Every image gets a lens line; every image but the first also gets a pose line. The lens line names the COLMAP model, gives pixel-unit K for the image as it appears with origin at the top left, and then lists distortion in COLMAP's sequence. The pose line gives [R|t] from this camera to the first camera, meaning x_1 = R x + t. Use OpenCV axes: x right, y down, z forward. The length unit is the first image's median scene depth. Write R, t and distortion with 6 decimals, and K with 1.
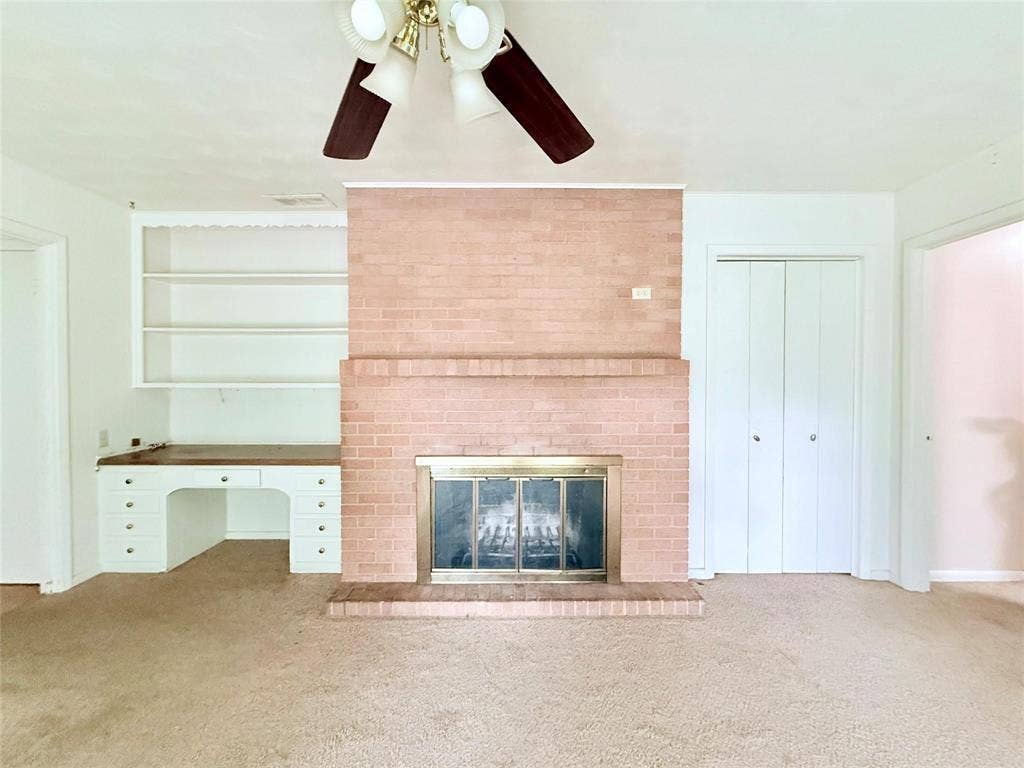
lens RADIAL K [[410.2, 0, 508.7], [0, 410.2, 381.6], [0, 0, 1]] dist [0.001633, -0.000034]
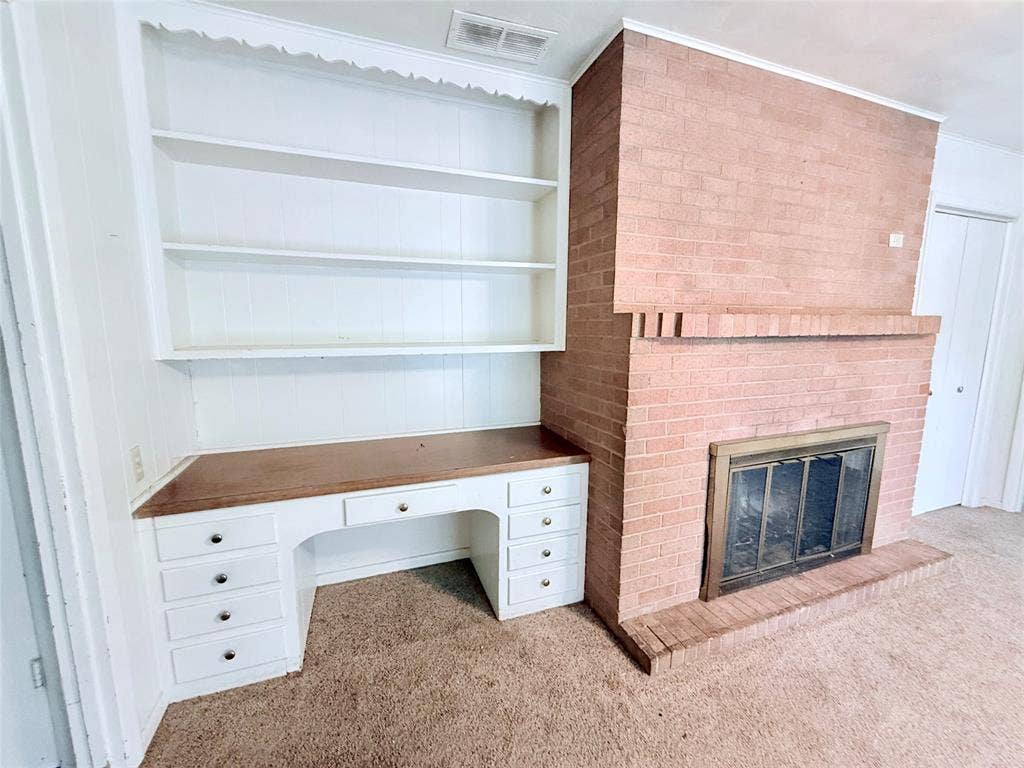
lens RADIAL K [[410.2, 0, 510.9], [0, 410.2, 380.7], [0, 0, 1]] dist [0.001633, -0.000034]
pose [[0.940155, -0.045753, 0.337661, -0.779990], [0.003832, 0.992302, 0.123786, -0.026385], [-0.340725, -0.115084, 0.933093, 0.419146]]
